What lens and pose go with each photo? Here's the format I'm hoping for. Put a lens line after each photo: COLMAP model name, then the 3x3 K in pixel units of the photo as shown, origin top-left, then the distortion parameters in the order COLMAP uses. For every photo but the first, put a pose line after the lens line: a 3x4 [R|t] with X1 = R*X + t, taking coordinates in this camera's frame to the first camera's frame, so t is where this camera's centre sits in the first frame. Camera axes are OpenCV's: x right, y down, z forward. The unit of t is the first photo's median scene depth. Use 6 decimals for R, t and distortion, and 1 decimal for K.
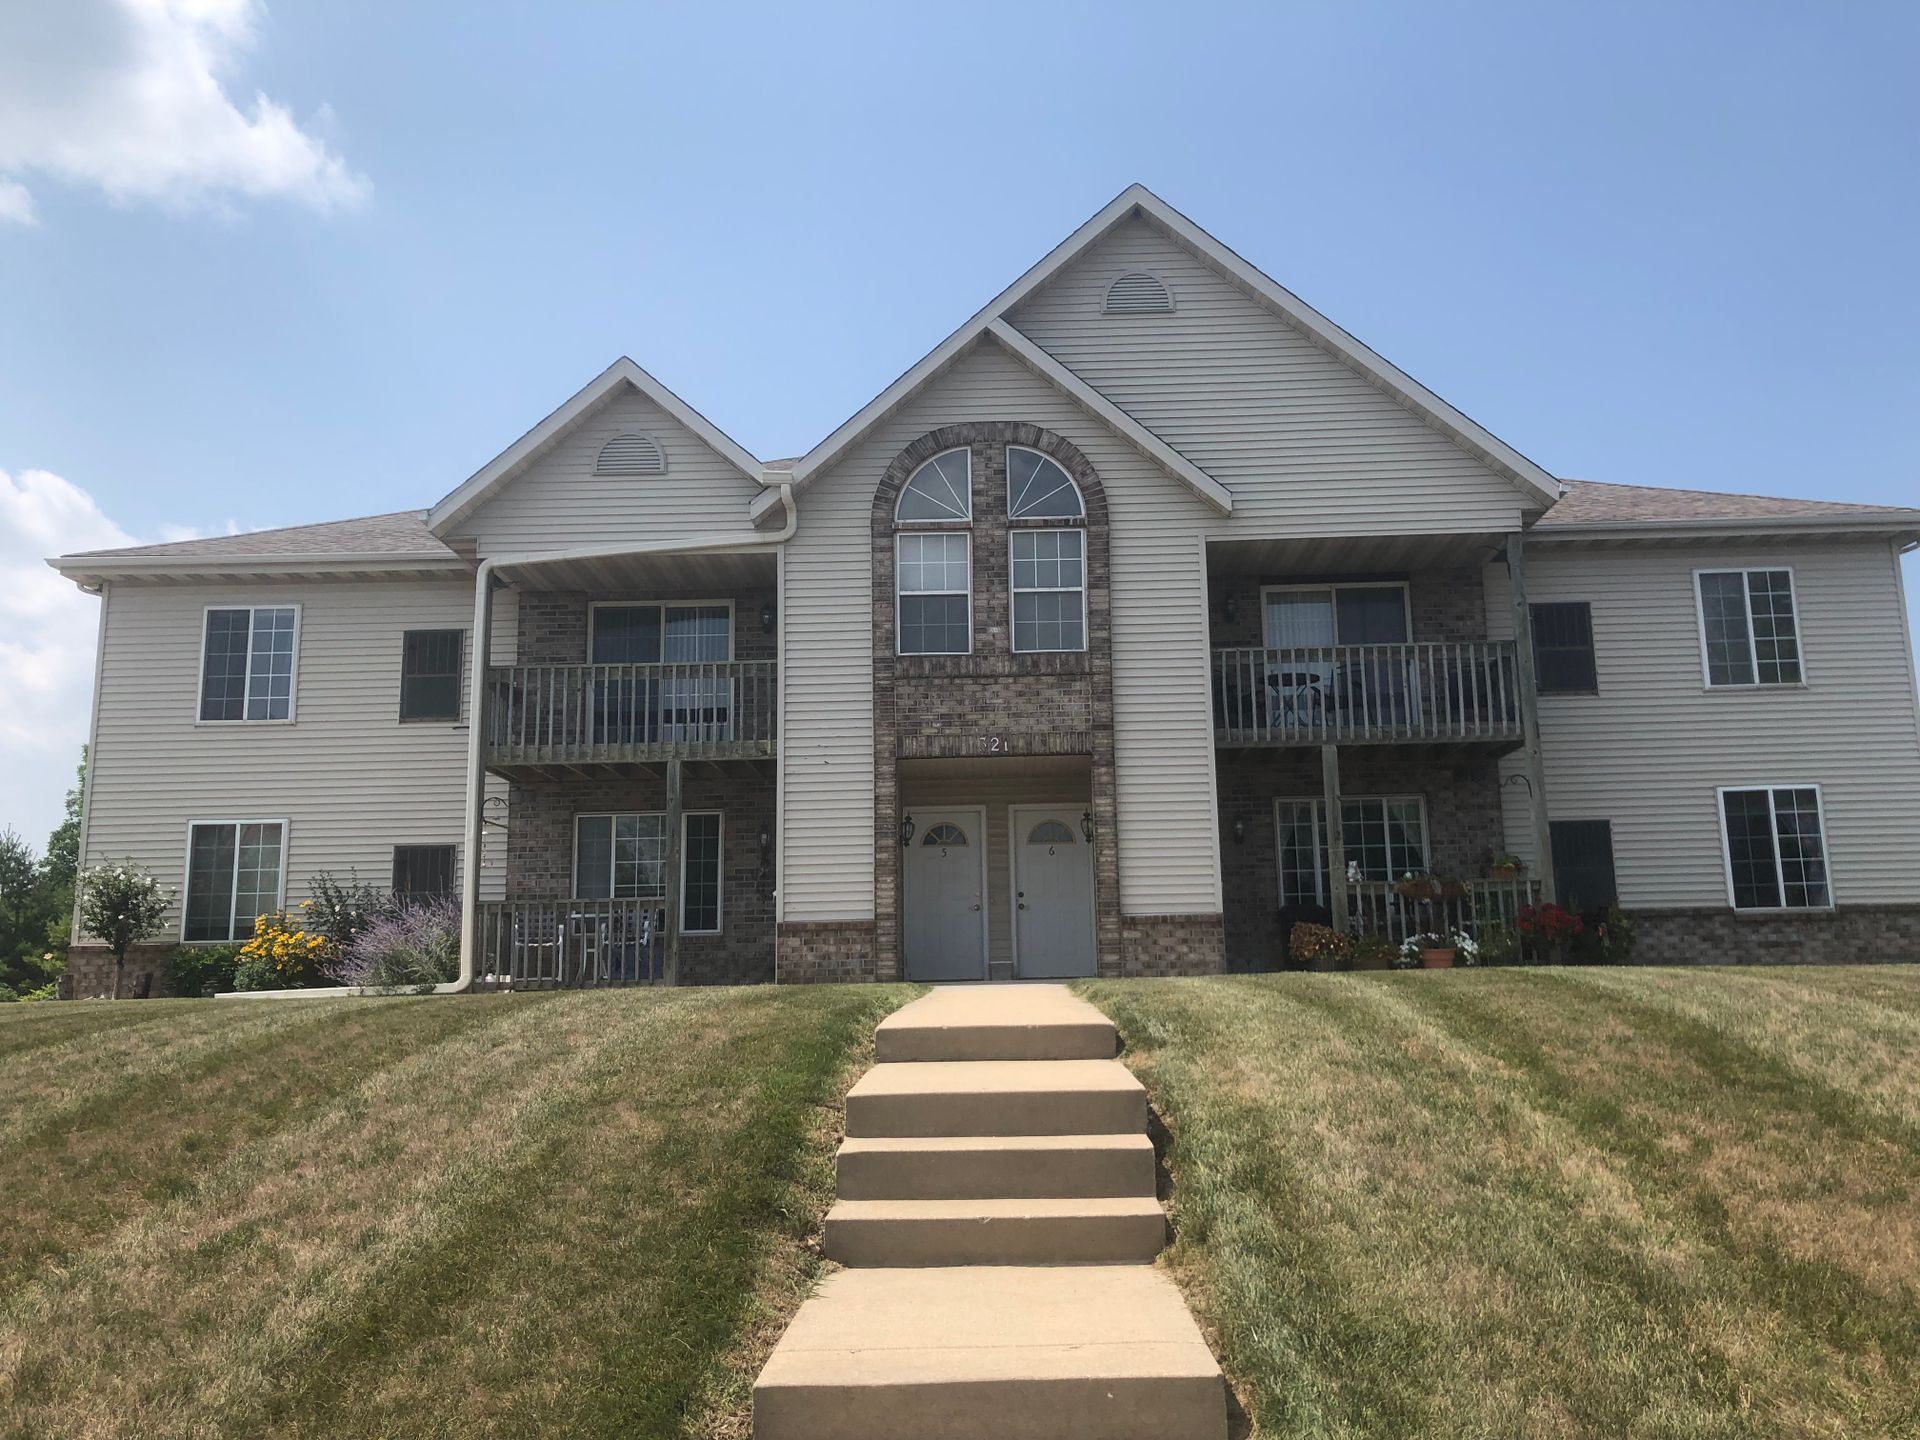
lens RADIAL K [[1563.8, 0, 960.3], [0, 1563.8, 705.4], [0, 0, 1]] dist [0.036146, -0.032313]
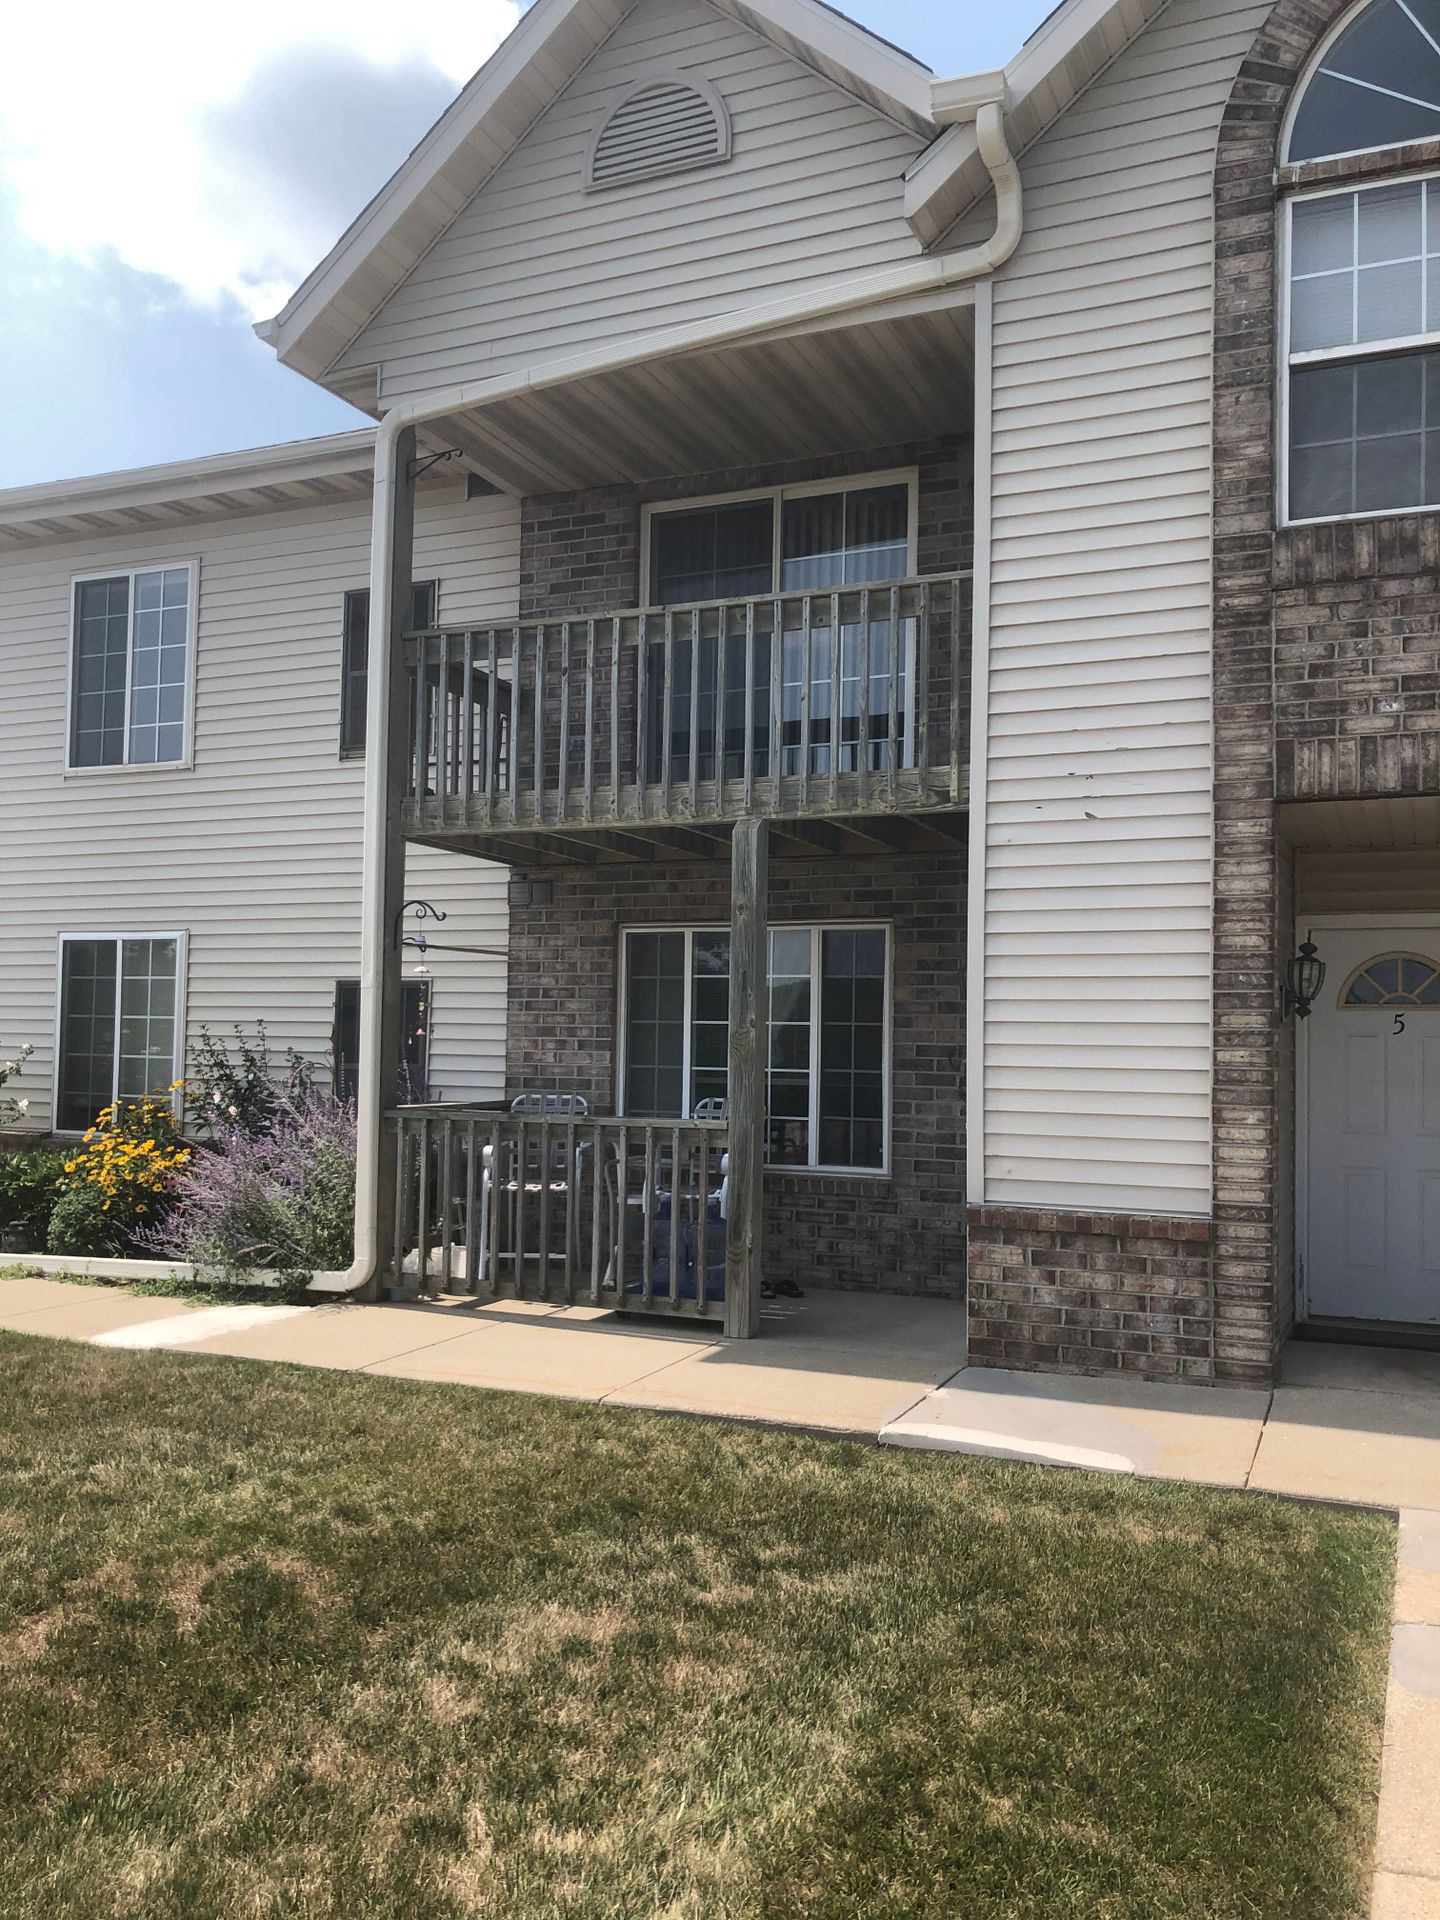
lens RADIAL K [[1563.8, 0, 747.7], [0, 1563.8, 974.7], [0, 0, 1]] dist [0.036146, -0.032313]
pose [[0.928778, 0.014230, -0.370364, -0.017338], [0.038258, 0.990244, 0.133987, 0.019081], [0.368658, -0.138614, 0.919172, 0.577495]]
